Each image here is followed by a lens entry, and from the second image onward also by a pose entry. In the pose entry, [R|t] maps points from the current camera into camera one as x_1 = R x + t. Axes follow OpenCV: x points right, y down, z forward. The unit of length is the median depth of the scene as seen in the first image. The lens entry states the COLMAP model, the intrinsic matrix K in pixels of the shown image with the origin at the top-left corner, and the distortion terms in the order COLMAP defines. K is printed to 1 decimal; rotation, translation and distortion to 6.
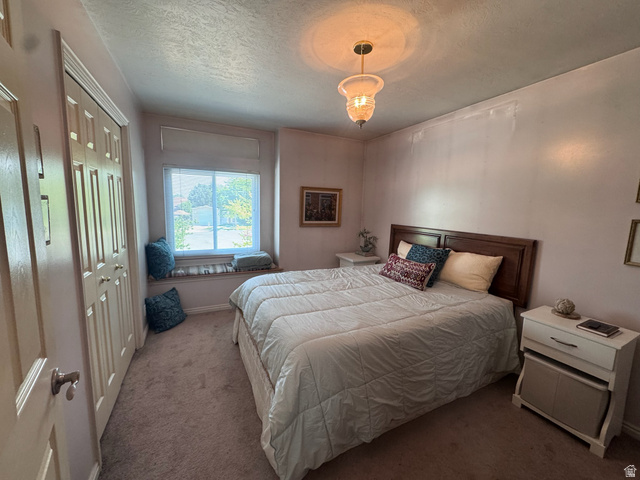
lens RADIAL K [[258.8, 0, 322.5], [0, 258.8, 241.5], [0, 0, 1]] dist [-0.002358, -0.000027]
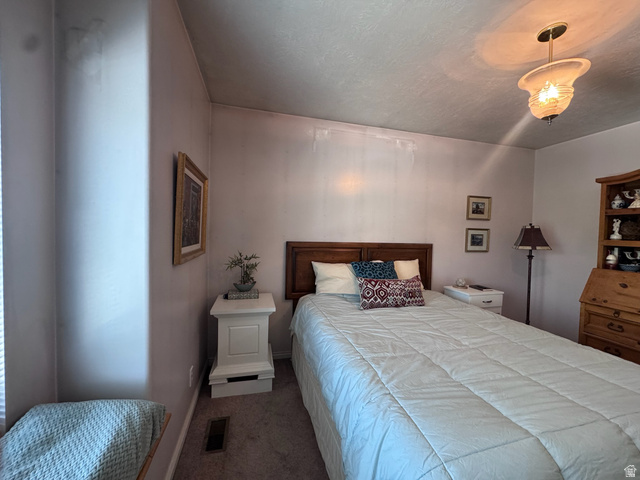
lens RADIAL K [[255.8, 0, 319.3], [0, 255.8, 238.8], [0, 0, 1]] dist [-0.001570, -0.000027]
pose [[0.203808, -0.051874, 0.977636, -0.630016], [0.110728, 0.993409, 0.029628, -0.131695], [-0.972729, 0.102213, 0.208209, 1.195010]]
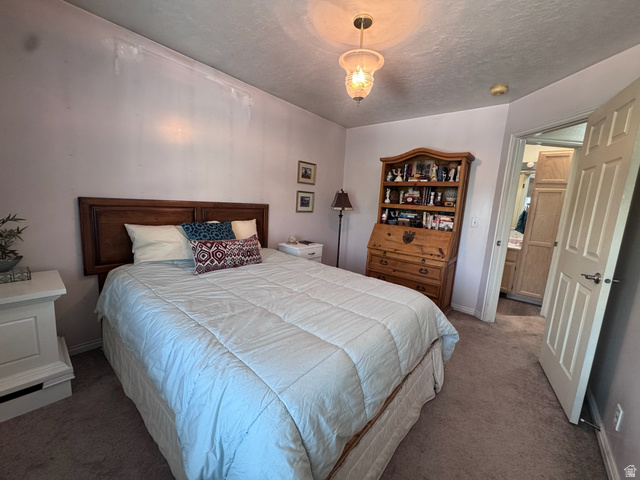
lens RADIAL K [[255.8, 0, 319.3], [0, 255.8, 238.8], [0, 0, 1]] dist [-0.001570, -0.000027]
pose [[-0.391364, -0.188225, 0.900780, -0.605761], [0.049680, 0.973109, 0.224924, -0.117804], [-0.918894, 0.132778, -0.371489, 1.190024]]
